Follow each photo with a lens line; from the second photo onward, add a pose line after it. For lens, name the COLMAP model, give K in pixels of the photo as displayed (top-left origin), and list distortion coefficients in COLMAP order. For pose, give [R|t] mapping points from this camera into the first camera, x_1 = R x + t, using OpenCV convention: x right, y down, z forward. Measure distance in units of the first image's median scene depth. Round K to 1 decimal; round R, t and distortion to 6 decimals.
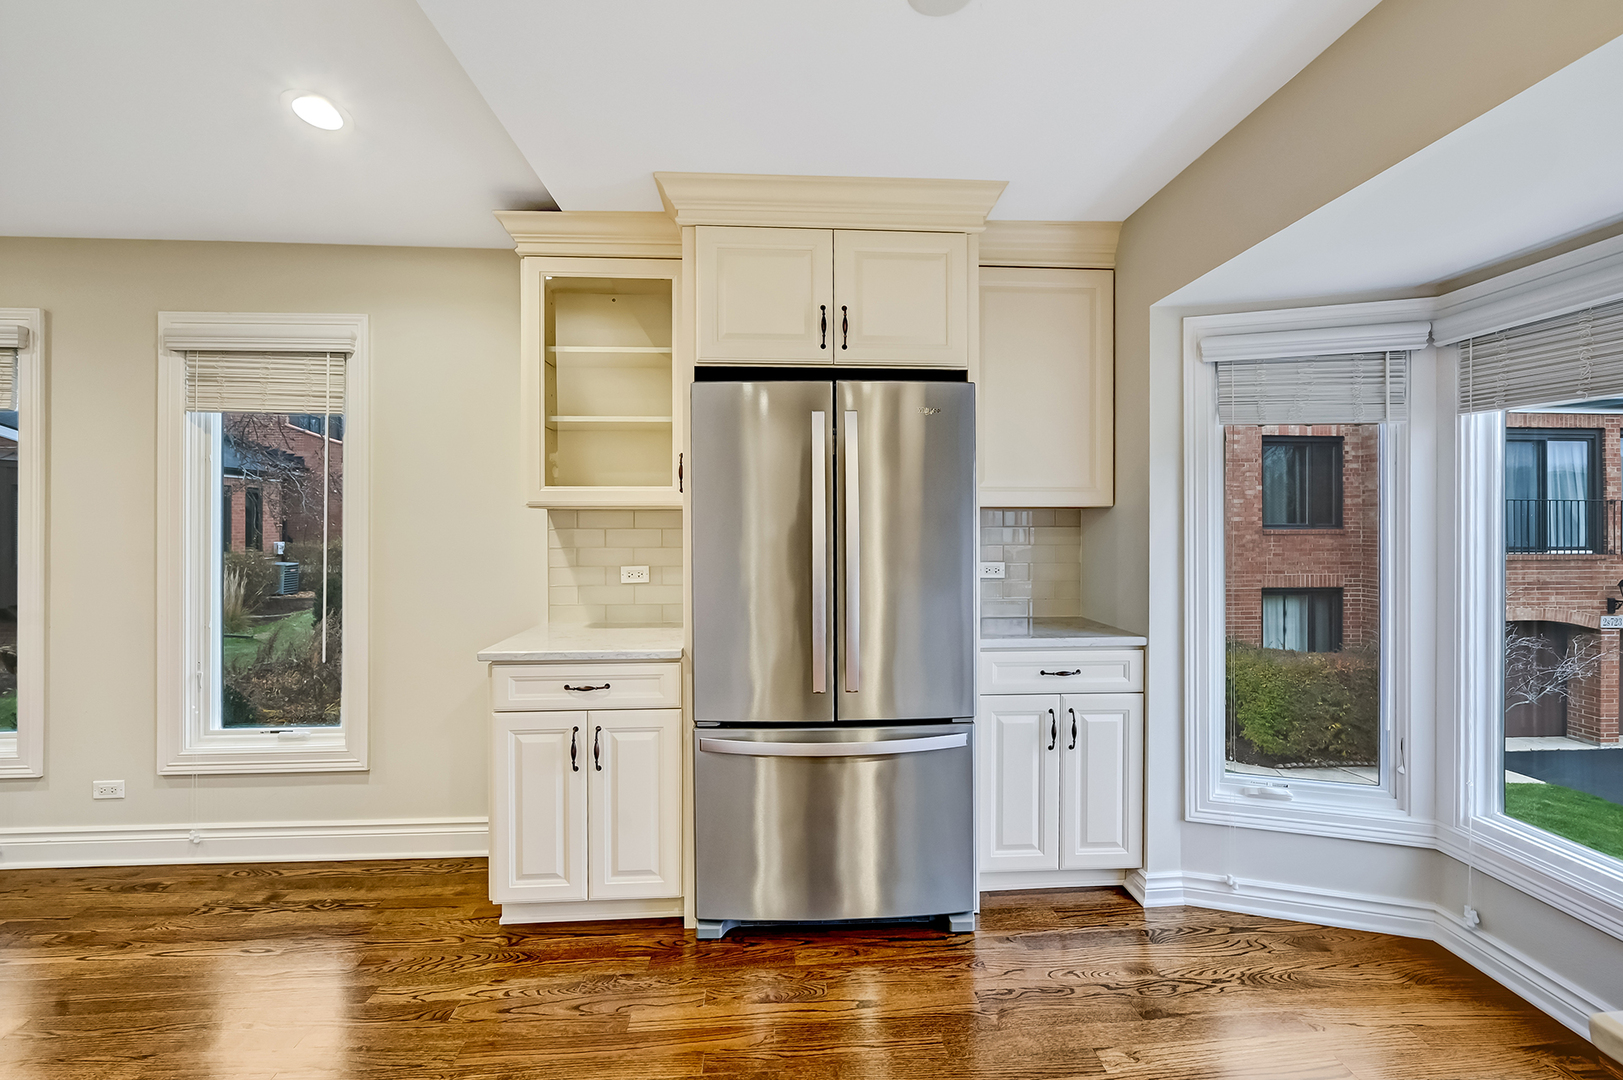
lens RADIAL K [[703.0, 0, 809.6], [0, 703.0, 529.1], [0, 0, 1]] dist [0.001728, -0.000239]
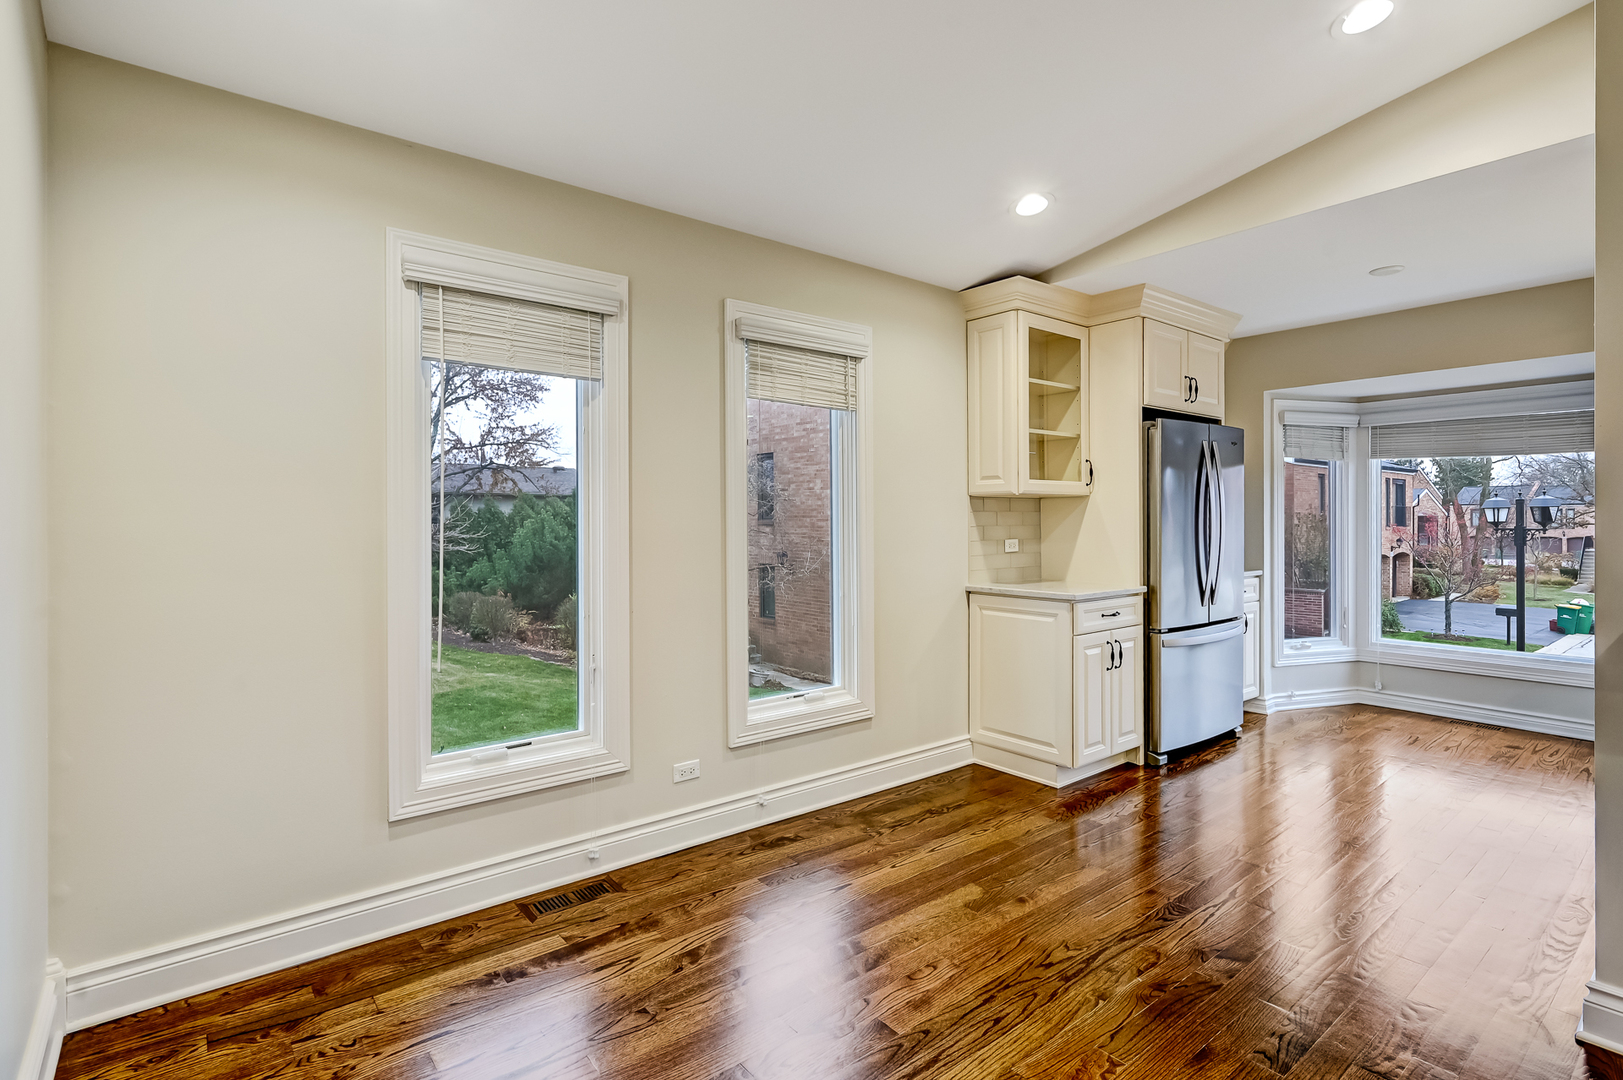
lens RADIAL K [[795.9, 0, 810.2], [0, 795.9, 526.2], [0, 0, 1]] dist [0.003457, 0.000001]
pose [[0.816727, -0.006337, 0.576990, -1.592625], [0.007491, 0.999972, 0.000378, 0.026533], [-0.576976, 0.004013, 0.816751, -0.022037]]
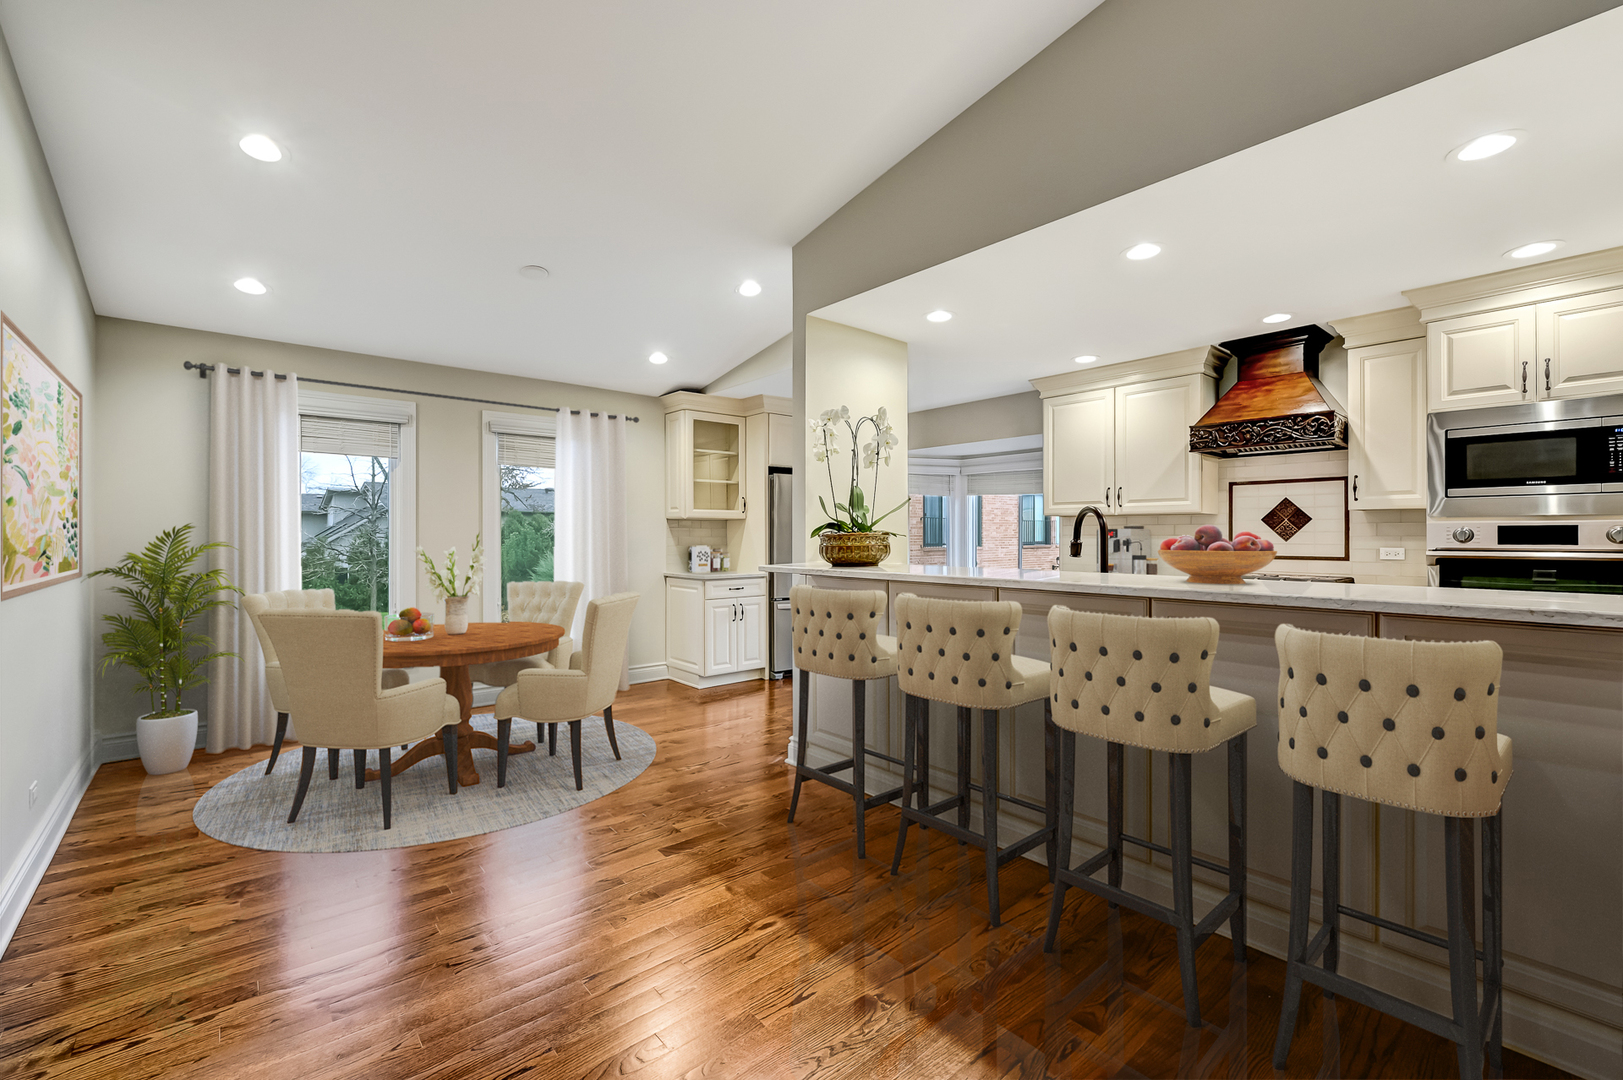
lens RADIAL K [[703.0, 0, 819.0], [0, 703.0, 536.0], [0, 0, 1]] dist [0.001728, -0.000239]
pose [[0.800922, -0.001895, 0.598766, -1.411197], [0.005107, 0.999980, -0.003666, 0.037627], [-0.598747, 0.005995, 0.800916, -1.088840]]
